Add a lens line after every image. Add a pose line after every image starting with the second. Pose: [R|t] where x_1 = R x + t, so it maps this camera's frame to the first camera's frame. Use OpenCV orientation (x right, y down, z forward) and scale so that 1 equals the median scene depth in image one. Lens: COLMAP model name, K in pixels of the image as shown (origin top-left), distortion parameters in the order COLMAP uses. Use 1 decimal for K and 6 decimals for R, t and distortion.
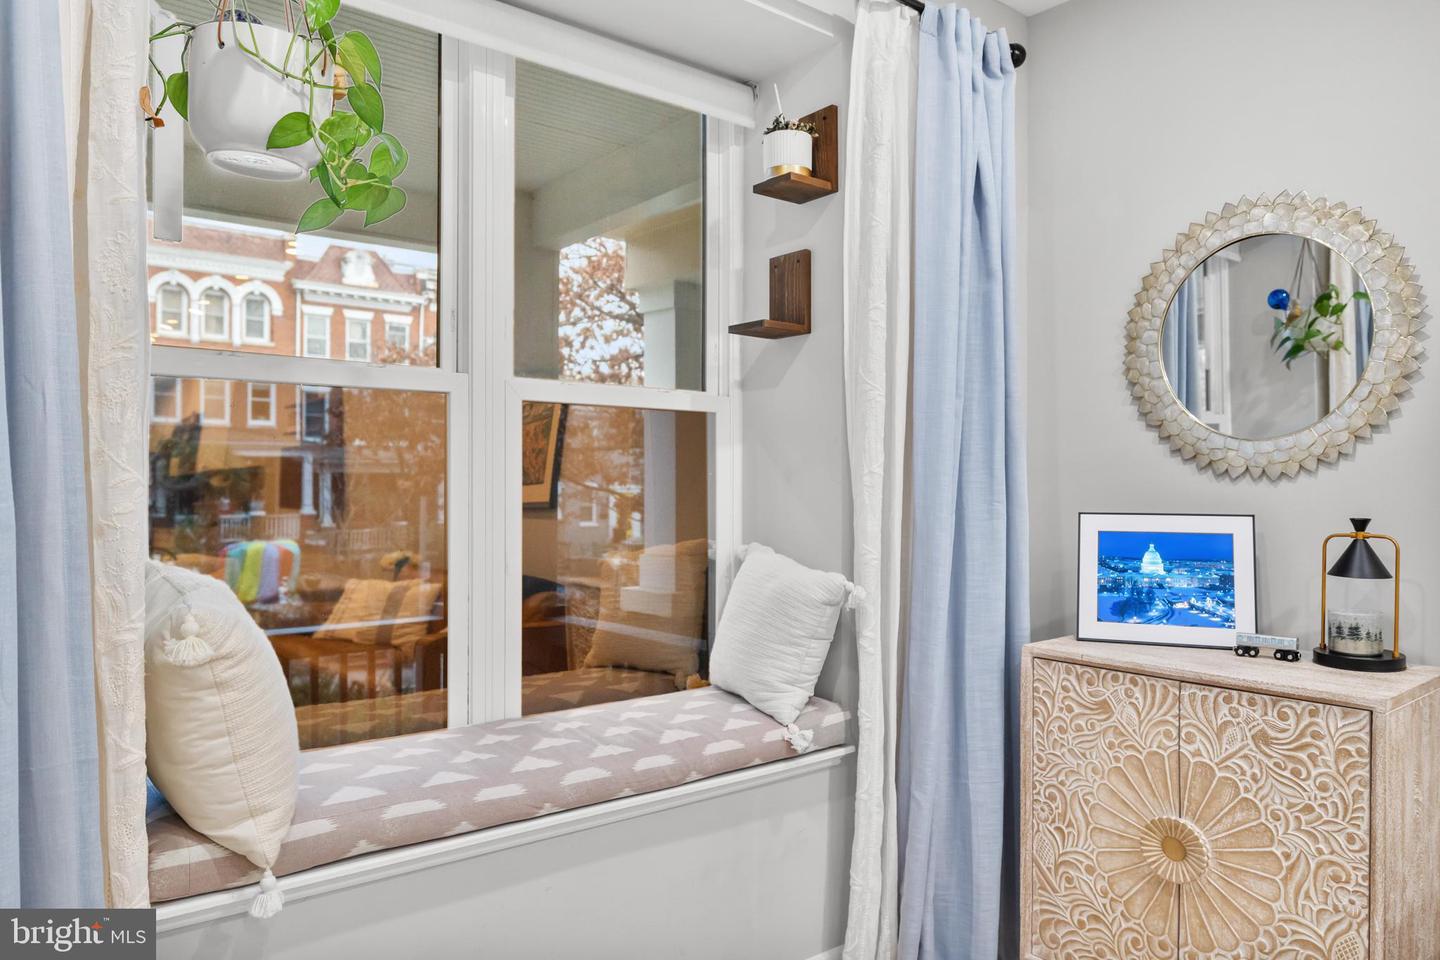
lens RADIAL K [[996.6, 0, 711.8], [0, 996.6, 481.4], [0, 0, 1]] dist [-0.000689, -0.001089]
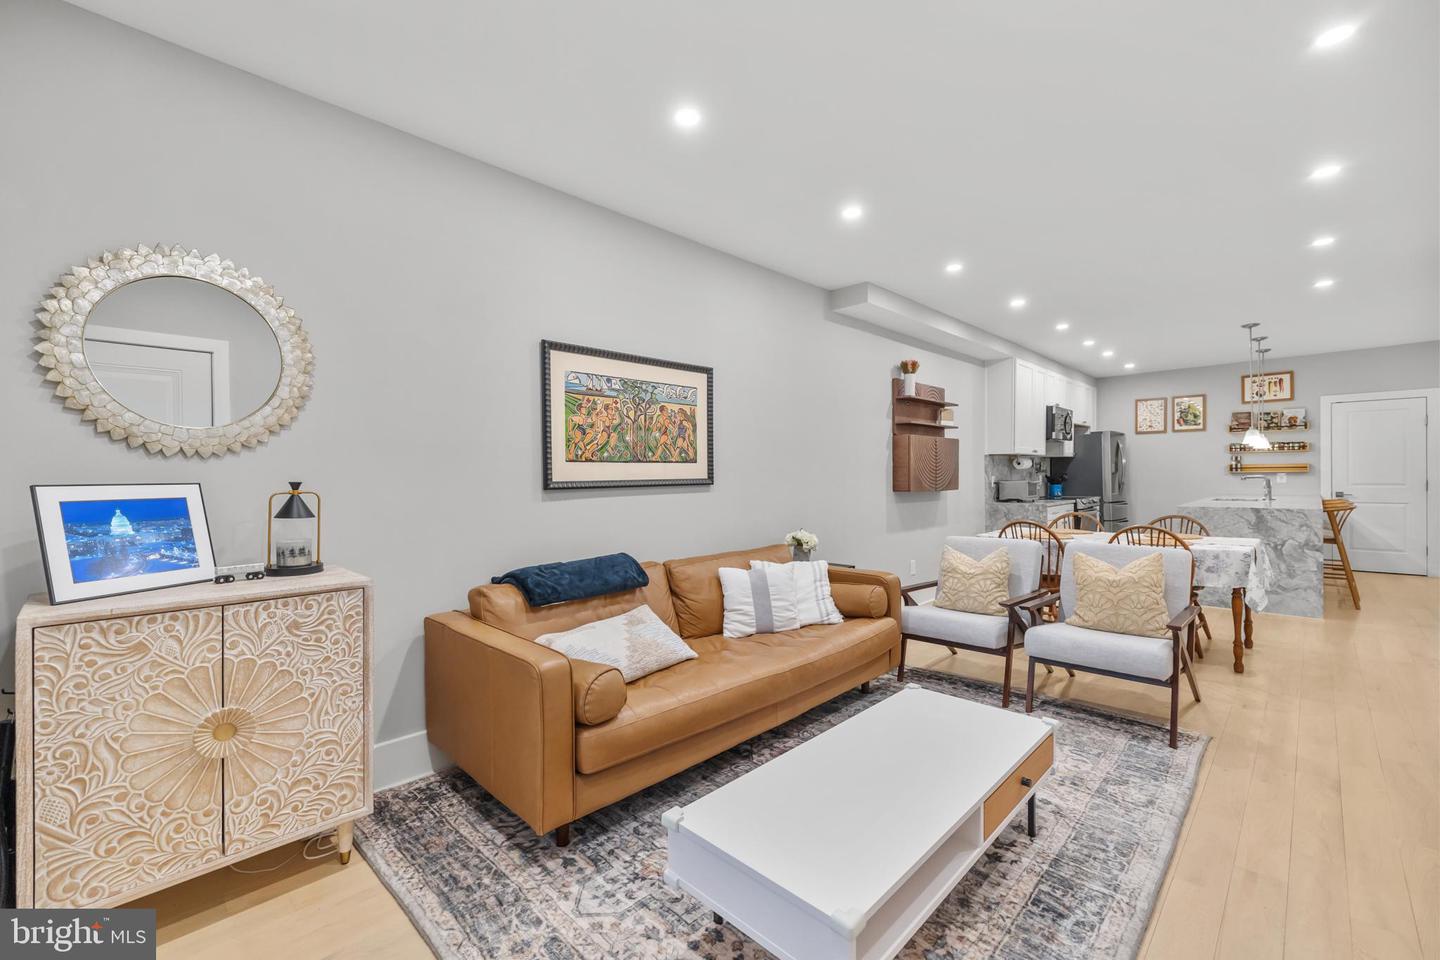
lens RADIAL K [[604.7, 0, 720.0], [0, 604.7, 480.0], [0, 0, 1]] dist [0.002879, 0.000109]
pose [[-0.111046, -0.010693, 0.993758, -0.385420], [0.005729, 0.999919, 0.011400, 0.025549], [-0.993799, 0.006959, -0.110976, 0.404072]]
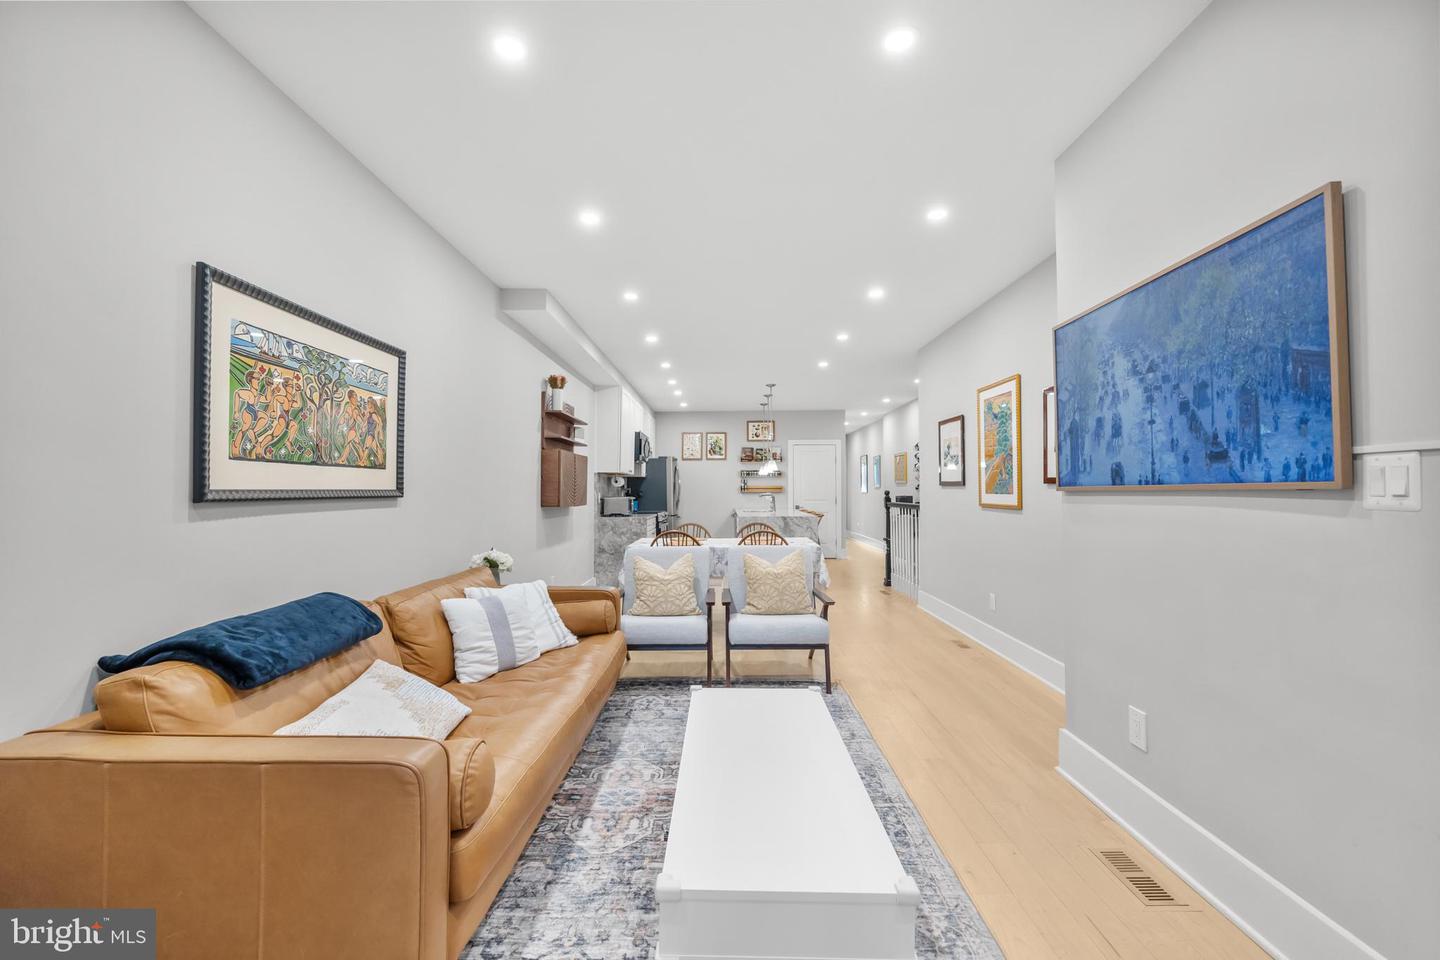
lens RADIAL K [[604.7, 0, 720.0], [0, 604.7, 480.0], [0, 0, 1]] dist [0.002879, 0.000109]
pose [[-0.769088, 0.008597, 0.639085, -0.119206], [-0.005292, 0.999790, -0.019818, 0.040726], [-0.639121, -0.018624, -0.768881, 0.789526]]
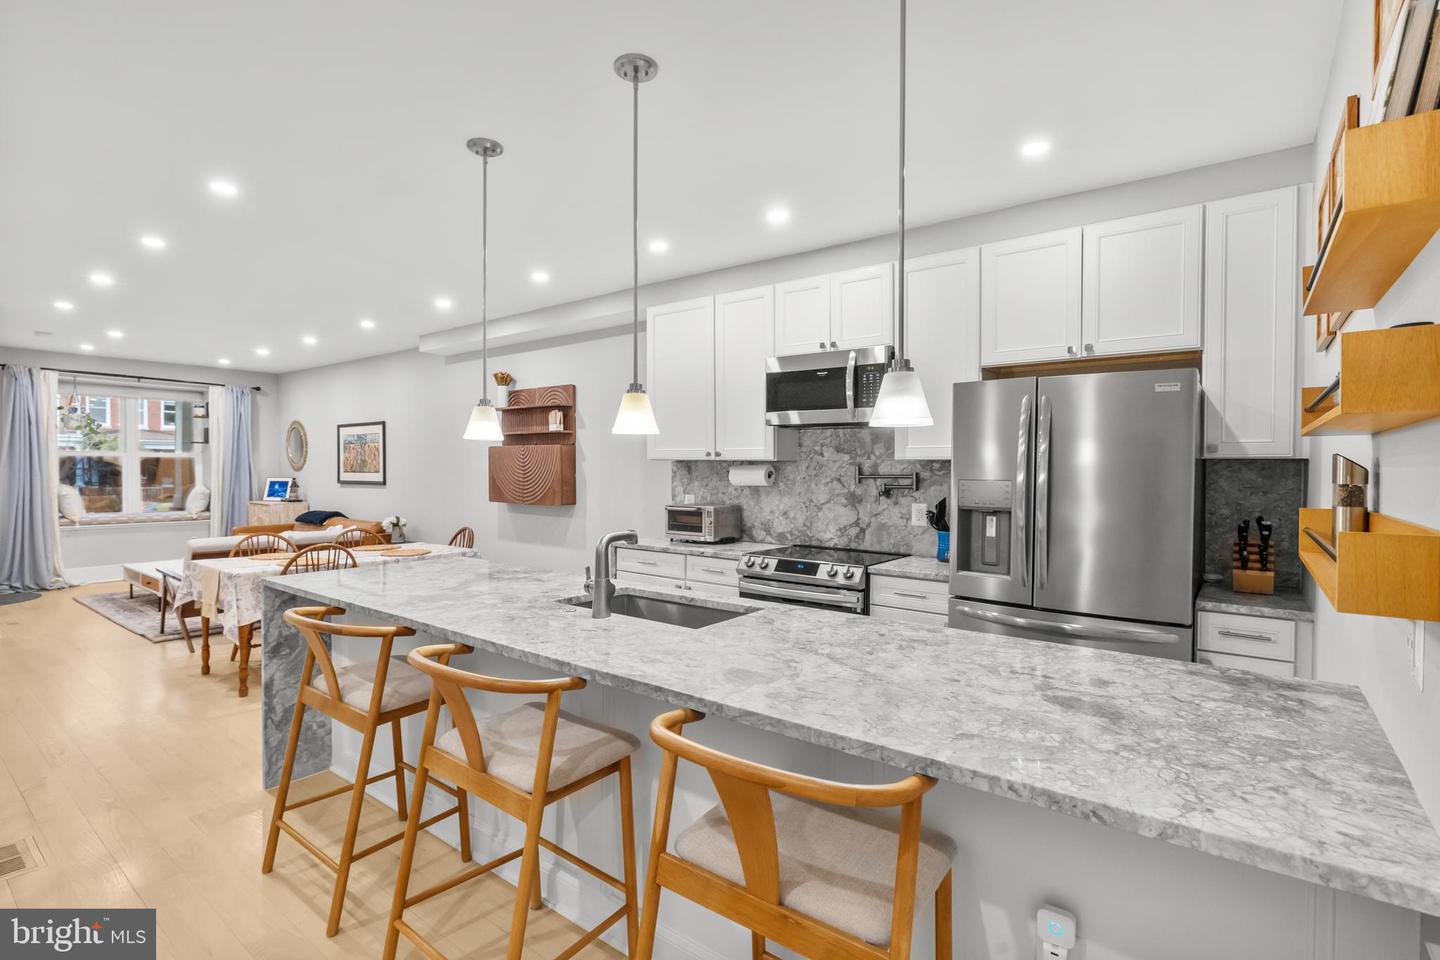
lens RADIAL K [[690.2, 0, 720.0], [0, 690.2, 480.0], [0, 0, 1]] dist [-0.003527, 0.000378]
pose [[0.975109, -0.003847, 0.221692, 2.014159], [-0.001360, 0.999727, 0.023332, -0.046547], [-0.221721, -0.023052, 0.974838, -3.304473]]
